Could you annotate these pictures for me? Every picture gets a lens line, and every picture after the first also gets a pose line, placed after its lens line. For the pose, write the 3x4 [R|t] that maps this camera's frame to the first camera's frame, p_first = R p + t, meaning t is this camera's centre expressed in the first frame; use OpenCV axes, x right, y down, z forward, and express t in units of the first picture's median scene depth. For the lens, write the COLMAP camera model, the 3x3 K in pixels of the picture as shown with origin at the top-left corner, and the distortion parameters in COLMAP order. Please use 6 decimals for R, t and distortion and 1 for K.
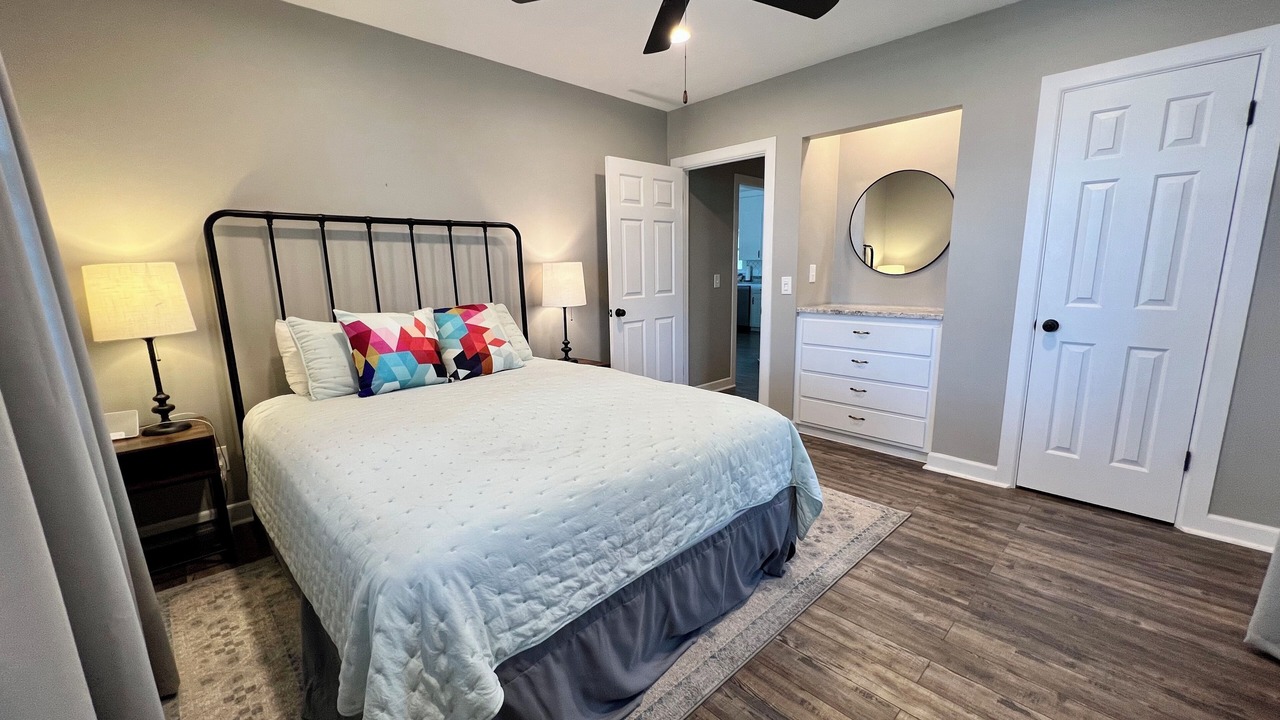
lens RADIAL K [[511.4, 0, 635.0], [0, 511.4, 363.1], [0, 0, 1]] dist [-0.002892, 0.000751]
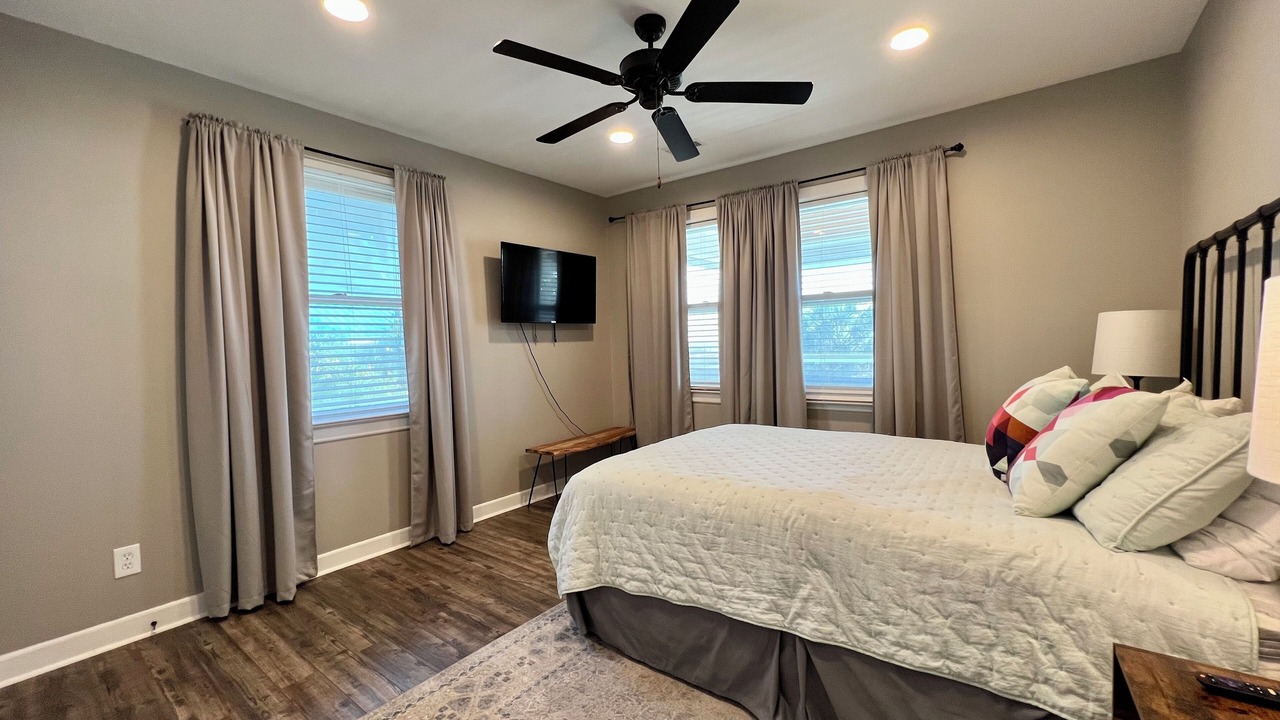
lens RADIAL K [[511.4, 0, 640.4], [0, 511.4, 365.0], [0, 0, 1]] dist [-0.002892, 0.000751]
pose [[-0.986443, 0.050721, -0.156068, 0.270296], [0.014061, 0.973662, 0.227563, -0.320066], [0.163500, 0.222283, -0.961175, 1.737514]]
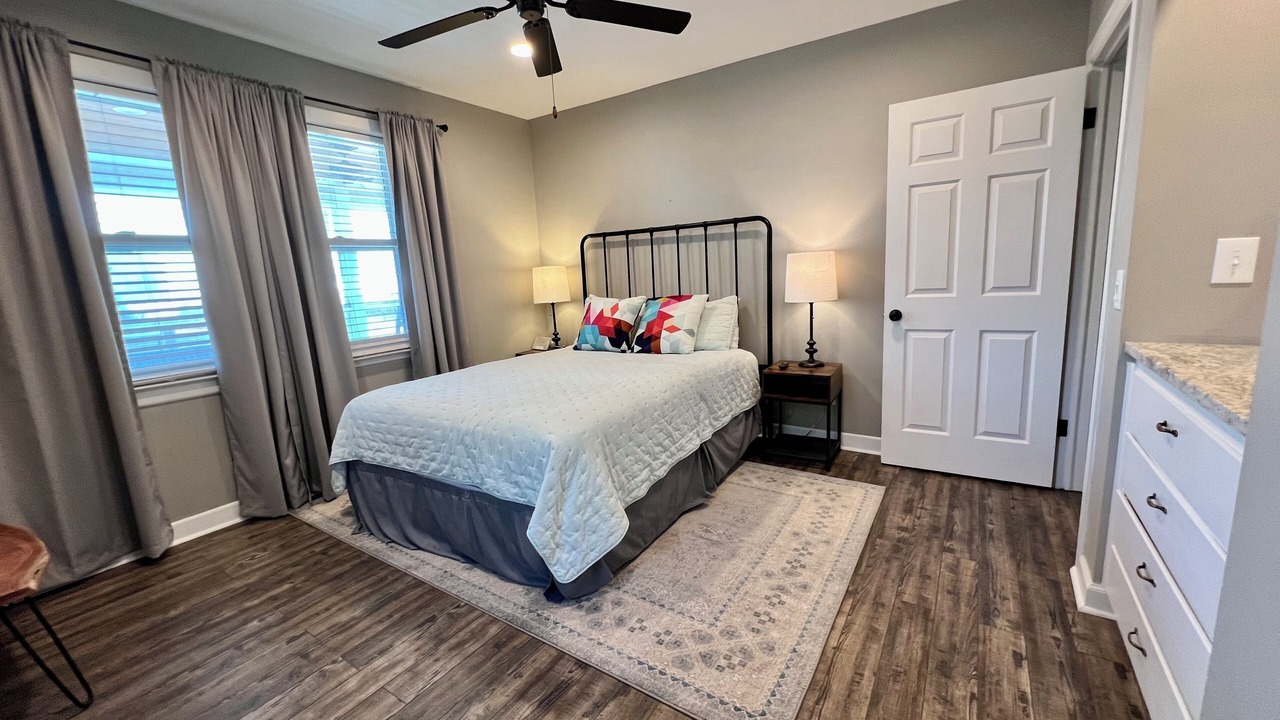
lens RADIAL K [[511.4, 0, 640.0], [0, 511.4, 362.5], [0, 0, 1]] dist [-0.002892, 0.000751]
pose [[0.227393, 0.181779, -0.956686, 1.016845], [-0.131358, 0.979170, 0.154829, -0.164235], [0.964903, 0.090461, 0.246535, 0.782672]]
